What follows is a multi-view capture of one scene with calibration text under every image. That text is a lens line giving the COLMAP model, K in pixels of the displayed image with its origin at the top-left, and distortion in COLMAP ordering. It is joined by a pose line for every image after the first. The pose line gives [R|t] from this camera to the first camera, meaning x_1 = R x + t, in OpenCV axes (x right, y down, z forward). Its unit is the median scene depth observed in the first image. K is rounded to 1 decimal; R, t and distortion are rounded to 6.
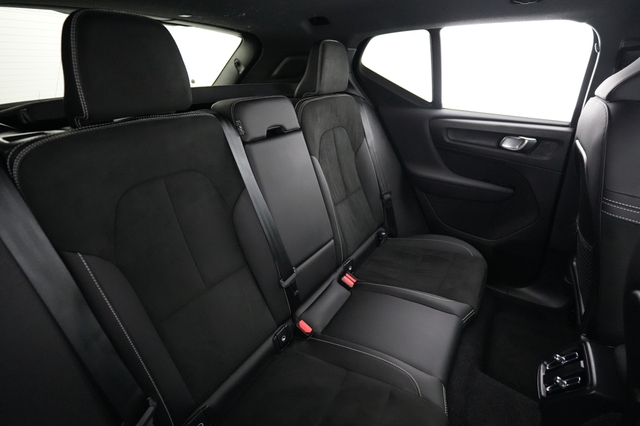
lens RADIAL K [[320.7, 0, 319.1], [0, 320.7, 213.3], [0, 0, 1]] dist [-0.015953, 0.000841]
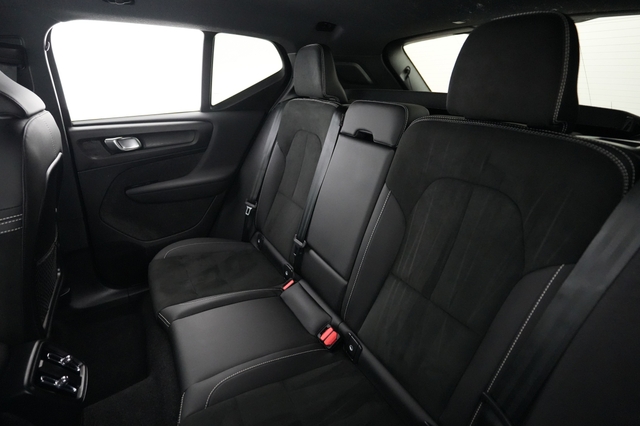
lens RADIAL K [[320.7, 0, 323.9], [0, 320.7, 214.5], [0, 0, 1]] dist [-0.015953, 0.000841]
pose [[-0.451261, 0.348888, -0.821365, 0.790712], [-0.396538, 0.746154, 0.534800, -0.536126], [0.799450, 0.567037, -0.198363, 1.195145]]
